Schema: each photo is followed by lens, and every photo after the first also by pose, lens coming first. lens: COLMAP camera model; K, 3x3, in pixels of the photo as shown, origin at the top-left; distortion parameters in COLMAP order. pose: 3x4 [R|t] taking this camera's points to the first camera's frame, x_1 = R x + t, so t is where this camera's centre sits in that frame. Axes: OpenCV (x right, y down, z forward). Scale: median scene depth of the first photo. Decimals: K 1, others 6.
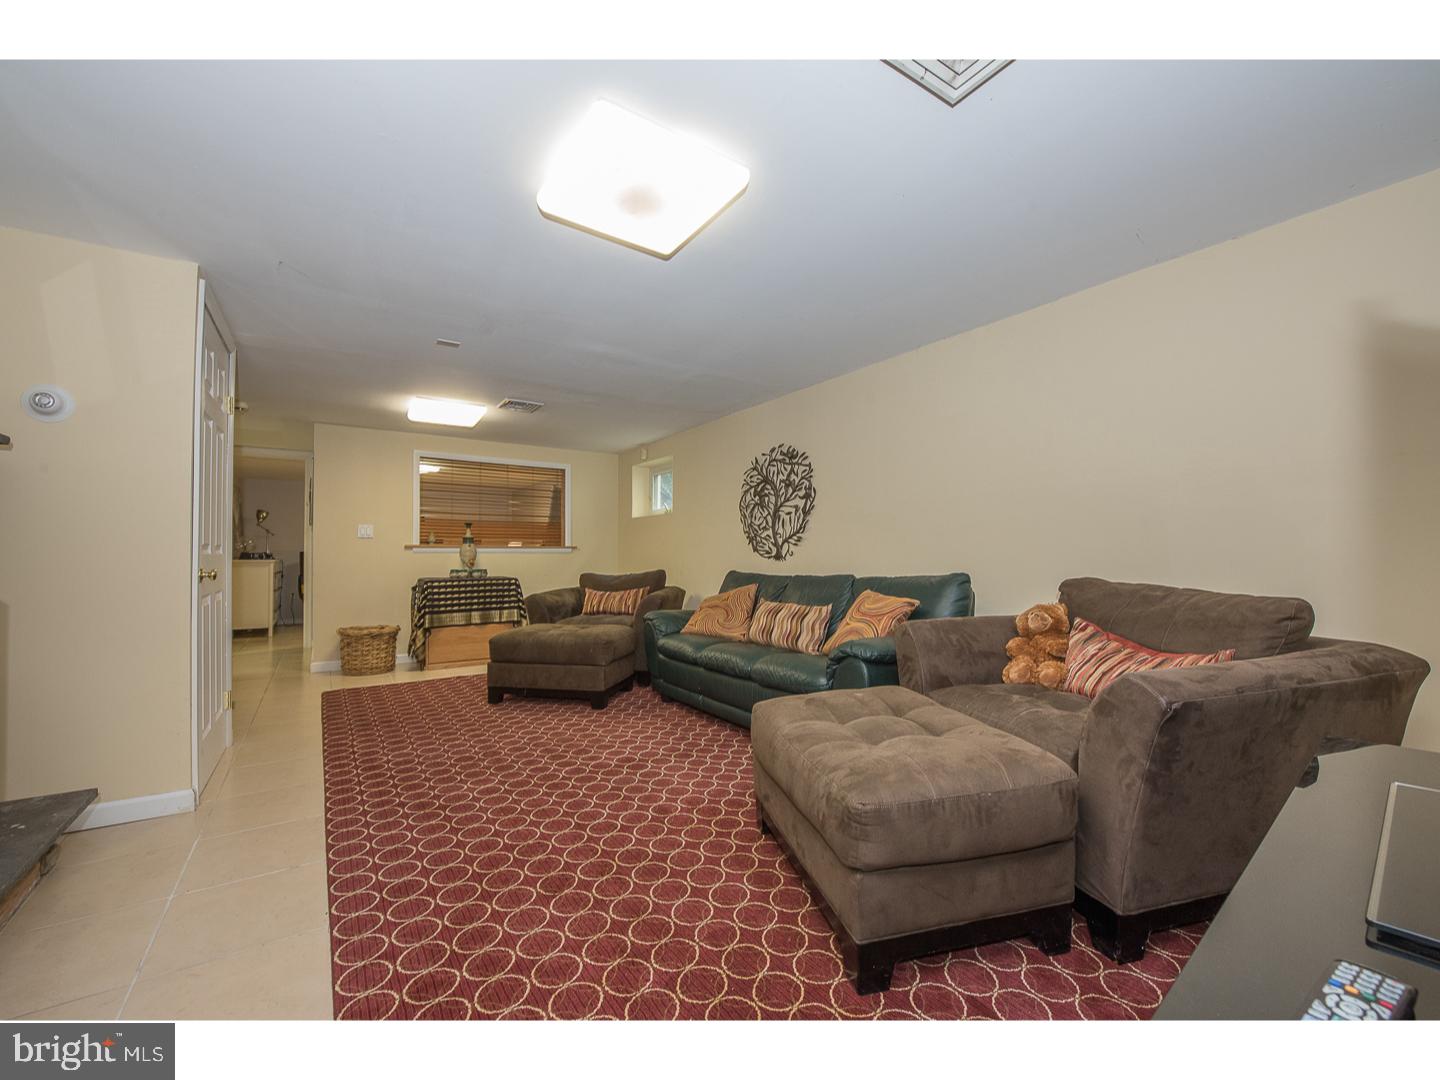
lens RADIAL K [[572.1, 0, 720.0], [0, 572.1, 540.0], [0, 0, 1]] dist [-0.014107, -0.003606]
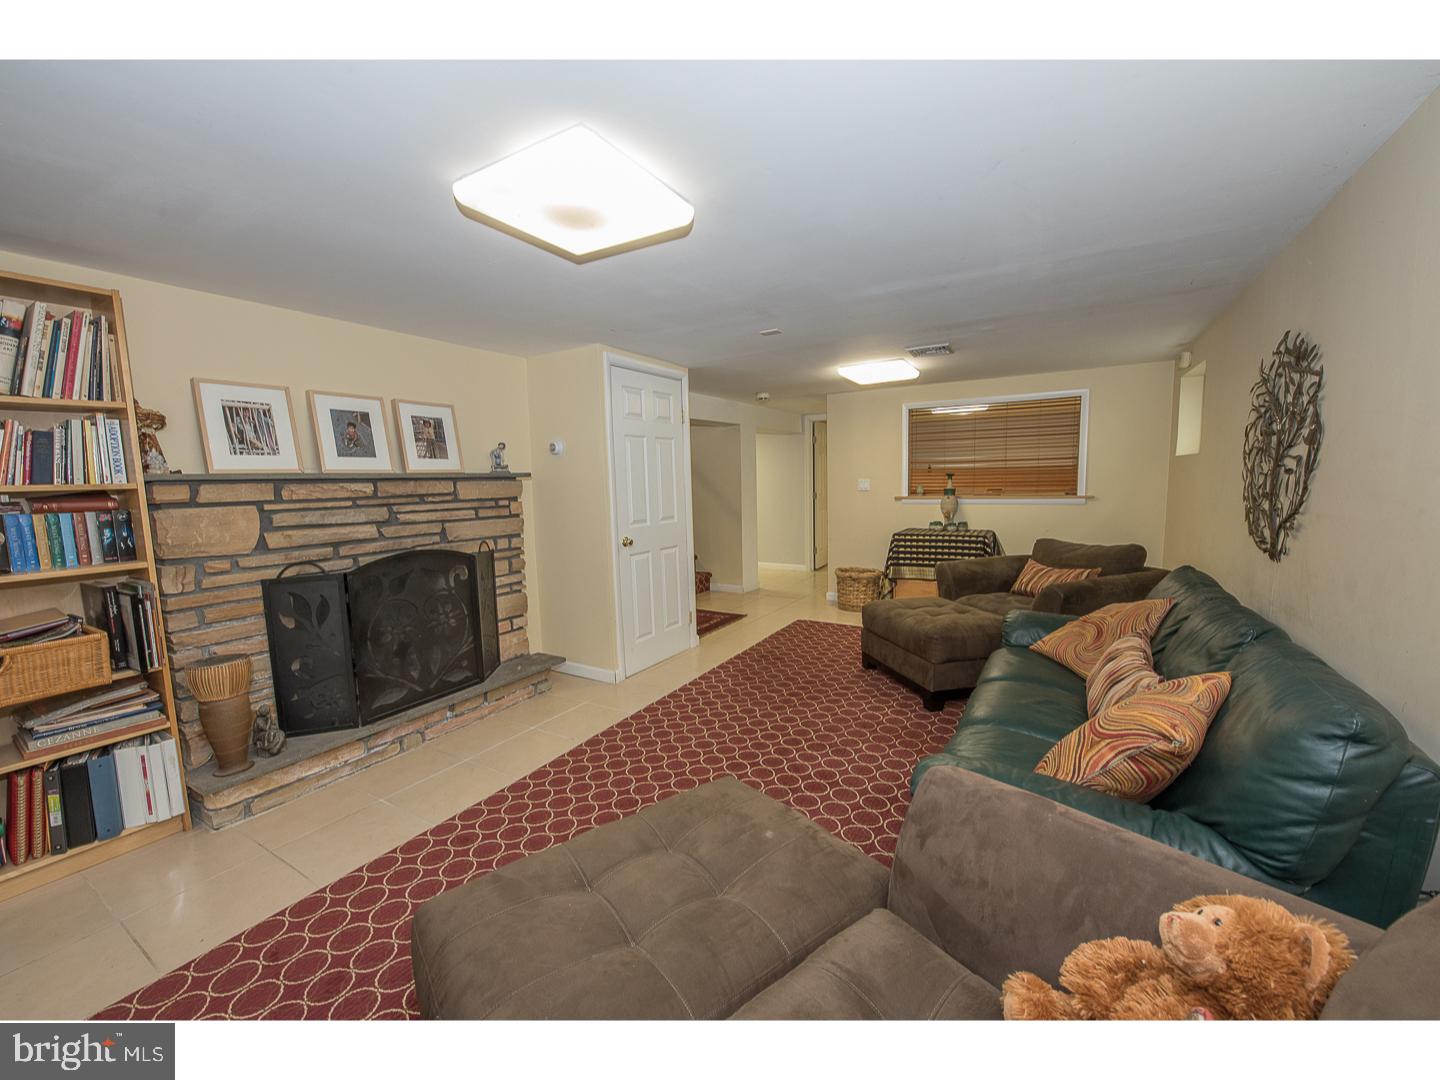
lens RADIAL K [[572.1, 0, 720.0], [0, 572.1, 540.0], [0, 0, 1]] dist [-0.014107, -0.003606]
pose [[0.413199, 0.089655, -0.906216, 0.397784], [0.047276, 0.991688, 0.119666, -0.074995], [0.909413, -0.092288, 0.405526, 0.362465]]
